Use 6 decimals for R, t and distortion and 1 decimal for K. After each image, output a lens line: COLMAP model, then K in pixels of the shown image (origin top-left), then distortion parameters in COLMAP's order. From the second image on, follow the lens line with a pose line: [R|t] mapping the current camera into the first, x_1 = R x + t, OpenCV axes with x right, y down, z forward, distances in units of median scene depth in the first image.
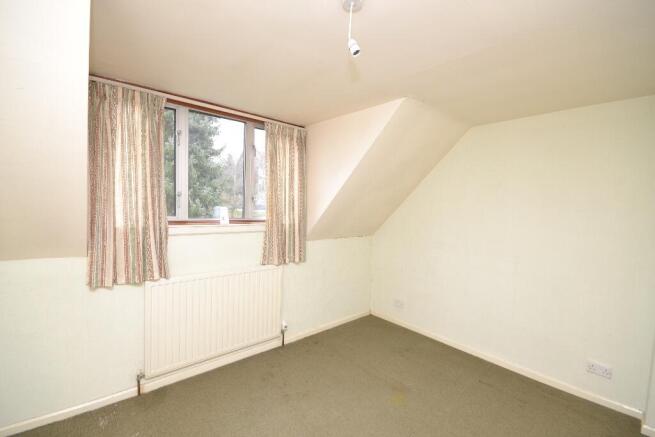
lens RADIAL K [[285.4, 0, 325.7], [0, 285.4, 218.9], [0, 0, 1]] dist [-0.014870, -0.000875]
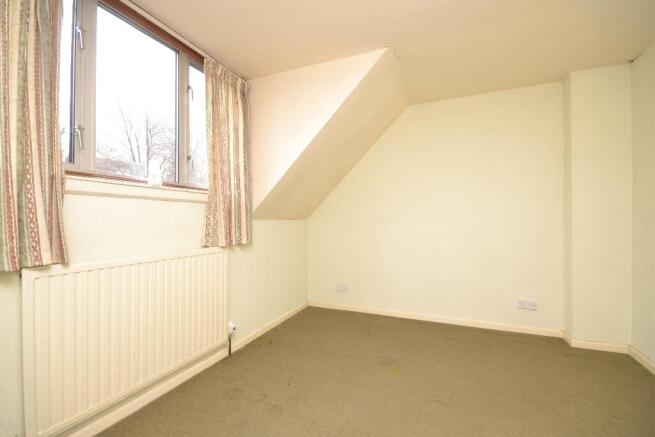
lens RADIAL K [[285.4, 0, 326.5], [0, 285.4, 218.3], [0, 0, 1]] dist [-0.014870, -0.000875]
pose [[0.902206, -0.031522, 0.430152, -0.243887], [0.052227, 0.997971, -0.036409, 0.124988], [-0.428132, 0.055314, 0.902022, 0.186847]]
